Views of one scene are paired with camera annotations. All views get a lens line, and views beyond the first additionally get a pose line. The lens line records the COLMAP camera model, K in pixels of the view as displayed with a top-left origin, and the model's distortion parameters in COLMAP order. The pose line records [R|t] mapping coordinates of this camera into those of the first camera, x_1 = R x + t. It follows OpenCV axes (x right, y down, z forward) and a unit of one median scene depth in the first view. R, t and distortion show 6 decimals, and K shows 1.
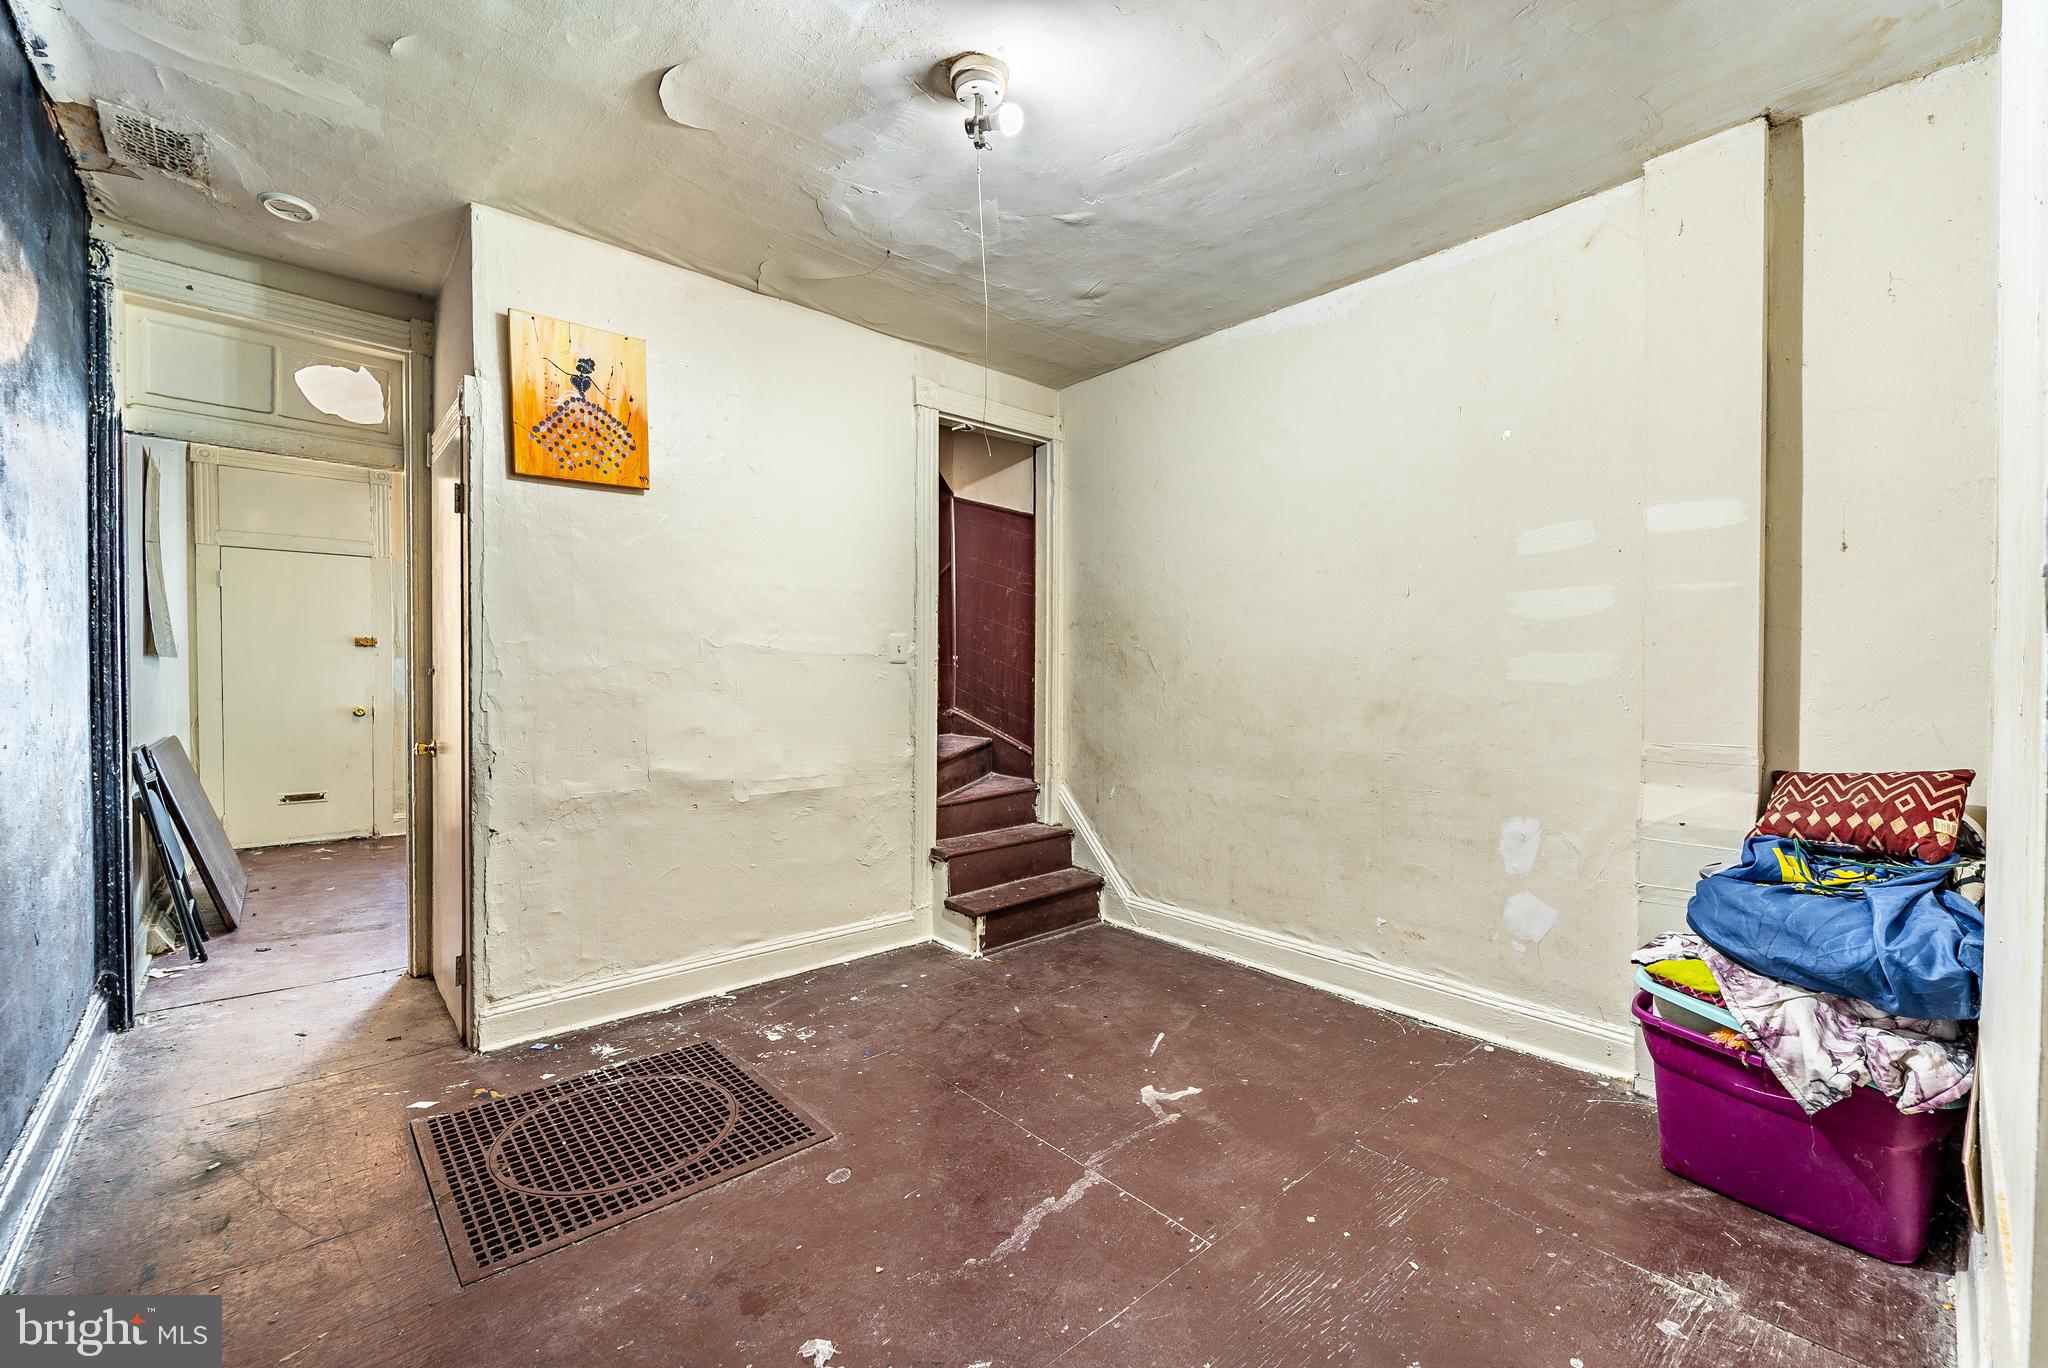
lens RADIAL K [[826.8, 0, 1029.4], [0, 826.8, 686.8], [0, 0, 1]] dist [0.002510, -0.002486]
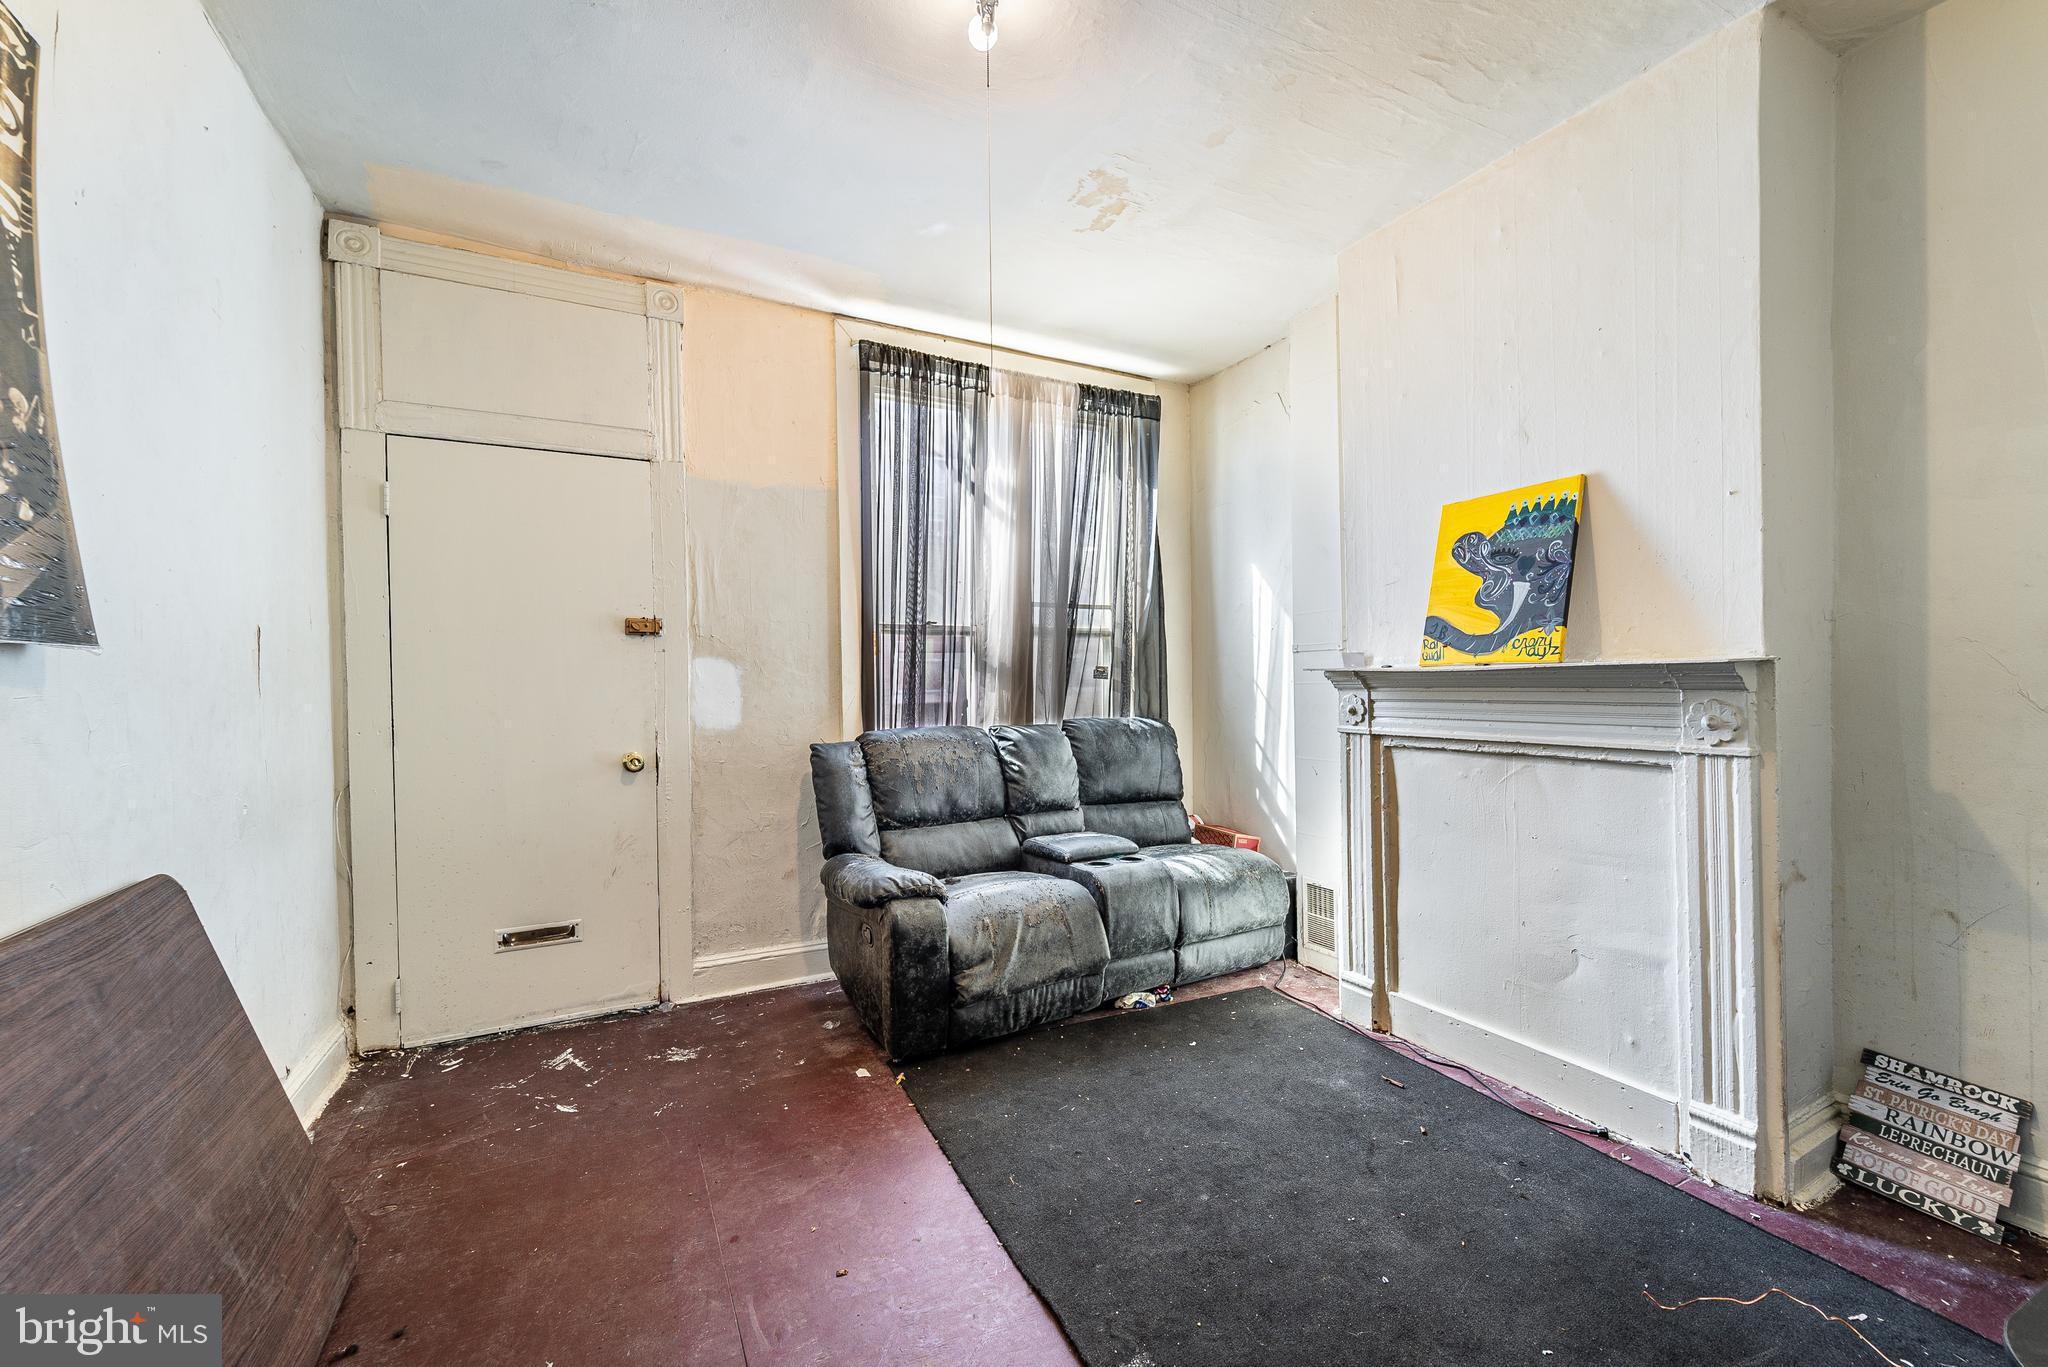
lens RADIAL K [[826.8, 0, 1017.6], [0, 826.8, 668.9], [0, 0, 1]] dist [0.002510, -0.002486]
pose [[0.967116, -0.023688, -0.253231, -0.996643], [0.018982, 0.999599, -0.021014, -0.029655], [0.253627, 0.015516, 0.967178, 1.250577]]
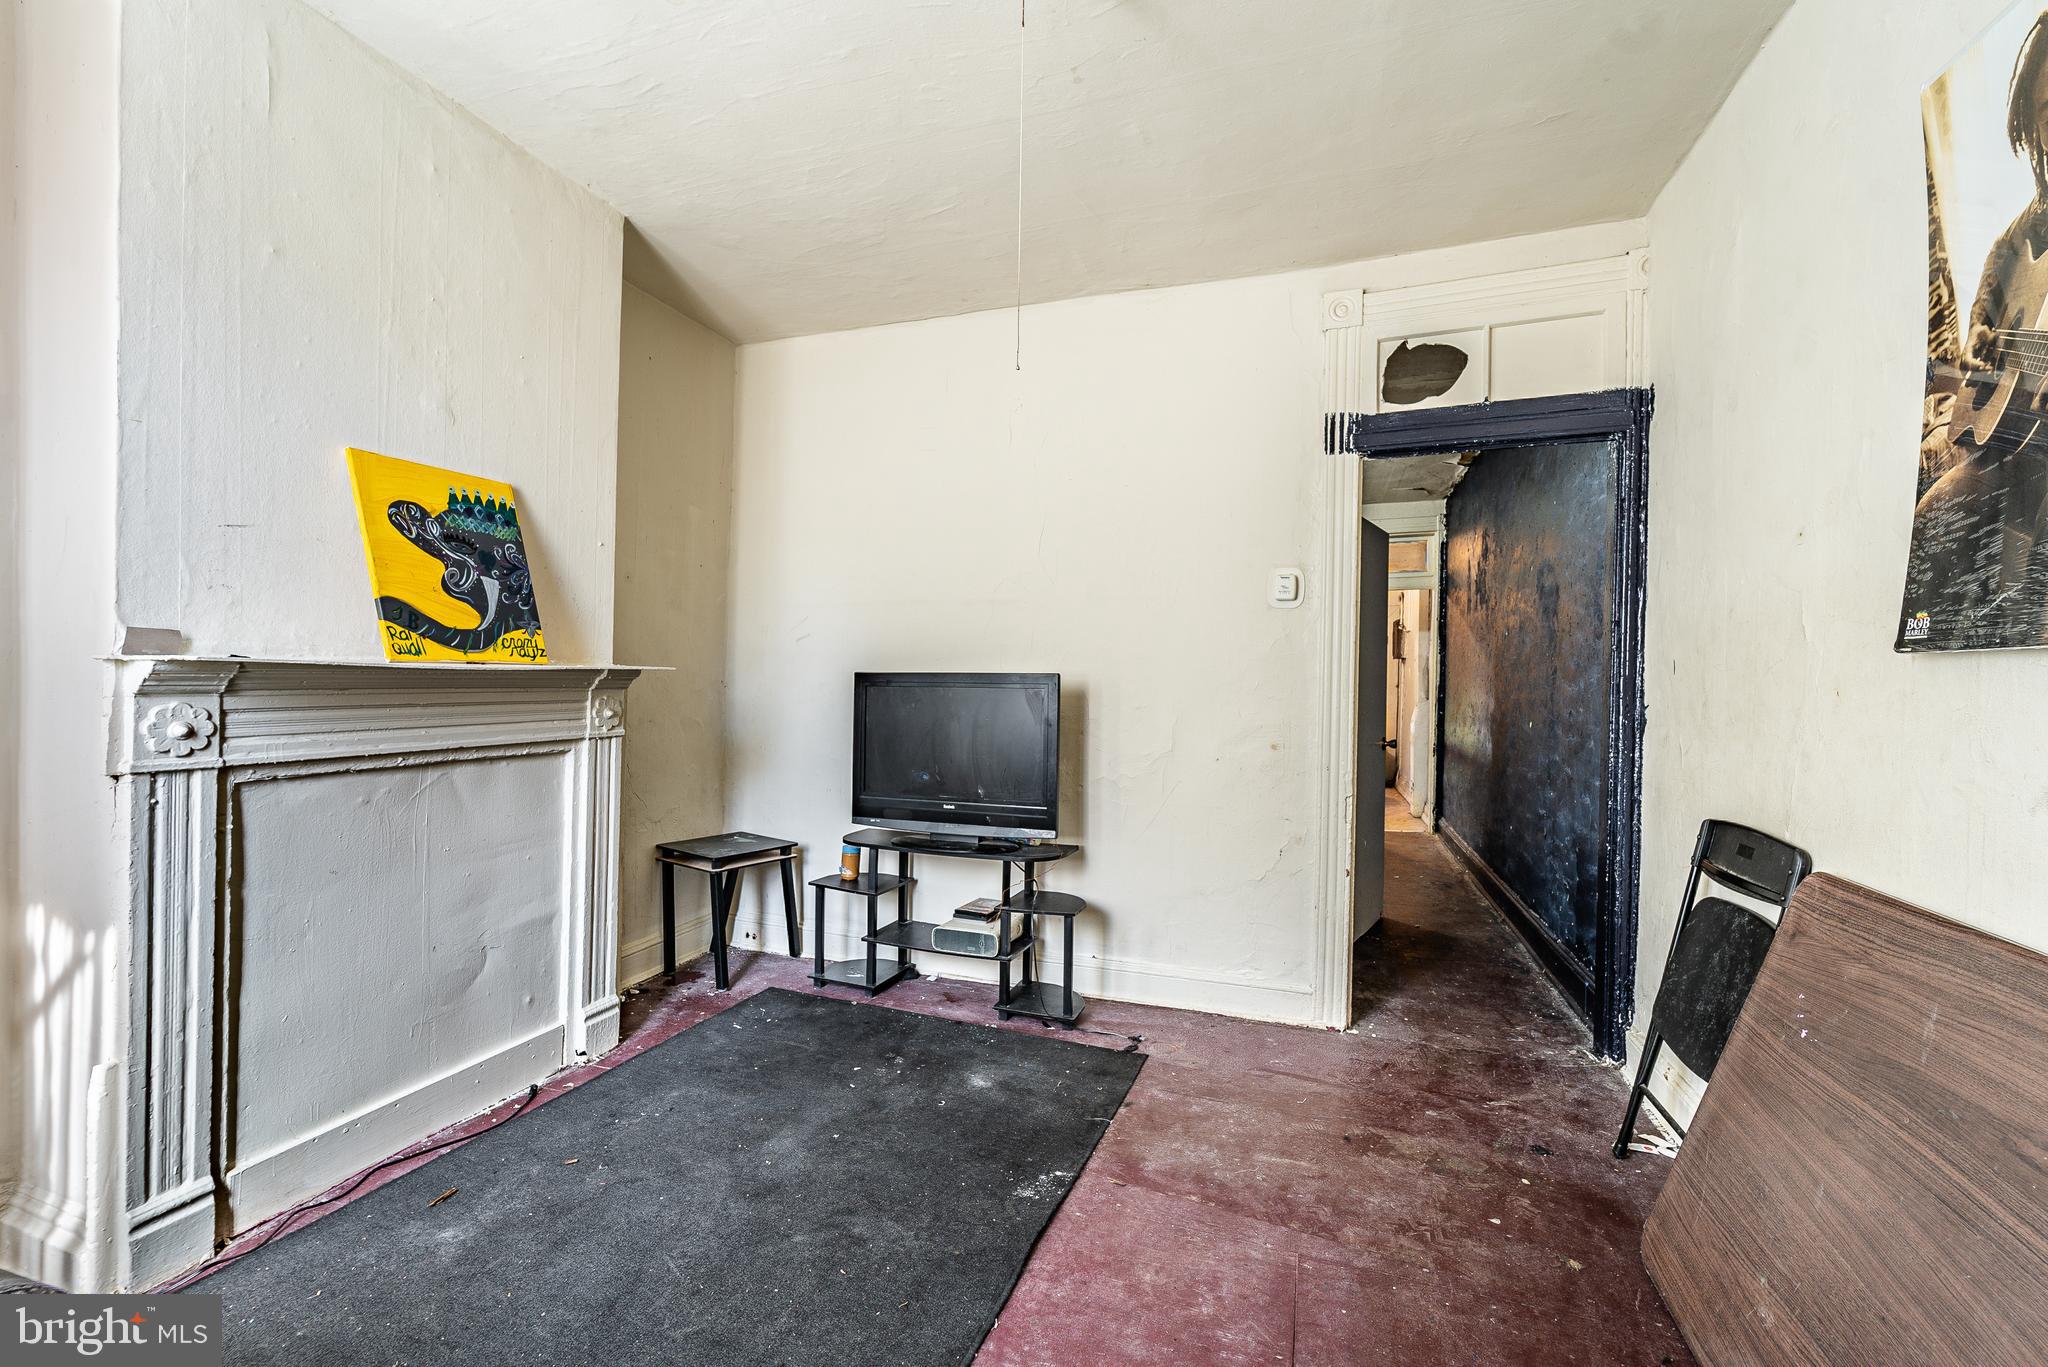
lens RADIAL K [[826.8, 0, 1015.0], [0, 826.8, 693.5], [0, 0, 1]] dist [0.002510, -0.002486]
pose [[-0.464579, -0.022630, 0.885242, -1.684727], [-0.001394, 0.999691, 0.024824, -0.034298], [-0.885531, 0.010299, -0.464467, 2.138604]]
